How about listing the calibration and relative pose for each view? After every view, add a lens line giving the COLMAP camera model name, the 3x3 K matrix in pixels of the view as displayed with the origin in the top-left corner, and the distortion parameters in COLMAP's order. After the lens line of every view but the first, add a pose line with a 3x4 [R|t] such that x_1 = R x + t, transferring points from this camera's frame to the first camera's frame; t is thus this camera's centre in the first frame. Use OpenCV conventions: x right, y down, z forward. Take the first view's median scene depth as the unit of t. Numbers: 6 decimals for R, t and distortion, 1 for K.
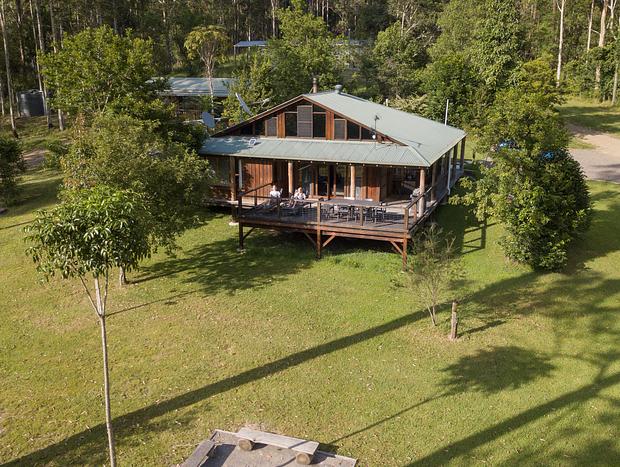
lens RADIAL K [[633.1, 0, 310.3], [0, 633.1, 213.6], [0, 0, 1]] dist [0.108224, -0.324702]
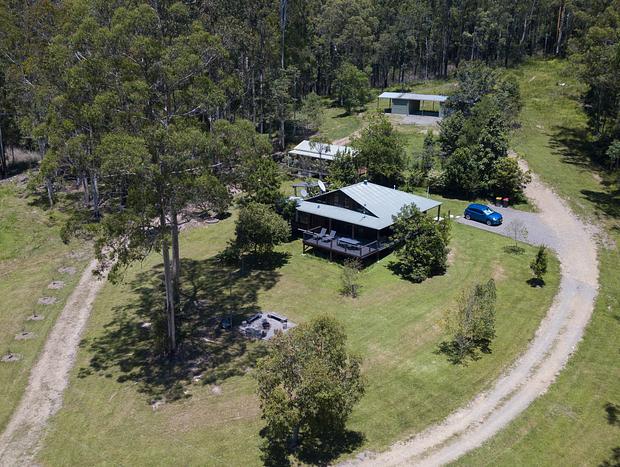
lens RADIAL K [[633.1, 0, 310.3], [0, 633.1, 213.6], [0, 0, 1]] dist [0.108224, -0.324702]
pose [[0.942619, 0.106545, -0.316413, 0.695354], [-0.088565, 0.993557, 0.070718, -0.283438], [0.321909, -0.038638, 0.945982, -1.343448]]
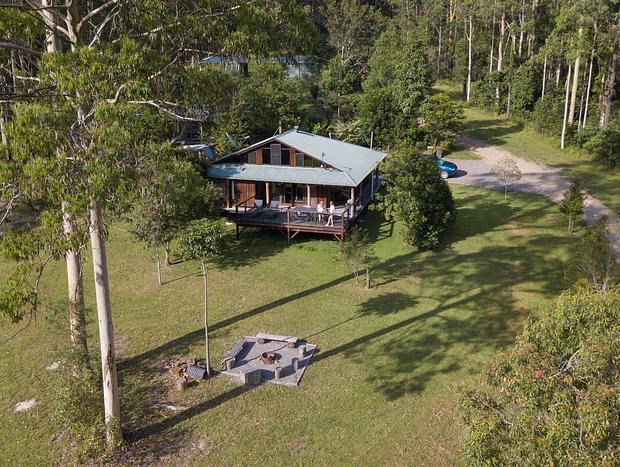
lens RADIAL K [[633.1, 0, 310.3], [0, 633.1, 213.6], [0, 0, 1]] dist [0.108224, -0.324702]
pose [[0.996554, -0.021661, 0.080070, -0.057848], [0.019540, 0.999439, 0.027185, -0.051532], [-0.080614, -0.025527, 0.996418, -0.582450]]
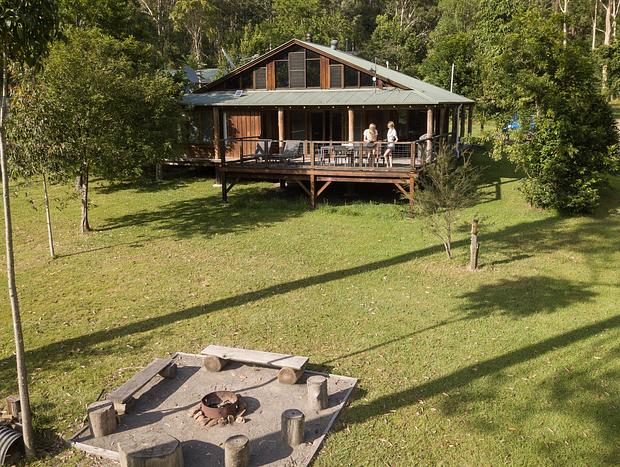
lens RADIAL K [[633.1, 0, 310.3], [0, 633.1, 213.6], [0, 0, 1]] dist [0.108224, -0.324702]
pose [[0.999986, -0.005217, 0.001058, 0.009420], [0.005277, 0.997651, -0.068304, 0.138414], [-0.000699, 0.068309, 0.997664, 0.130076]]
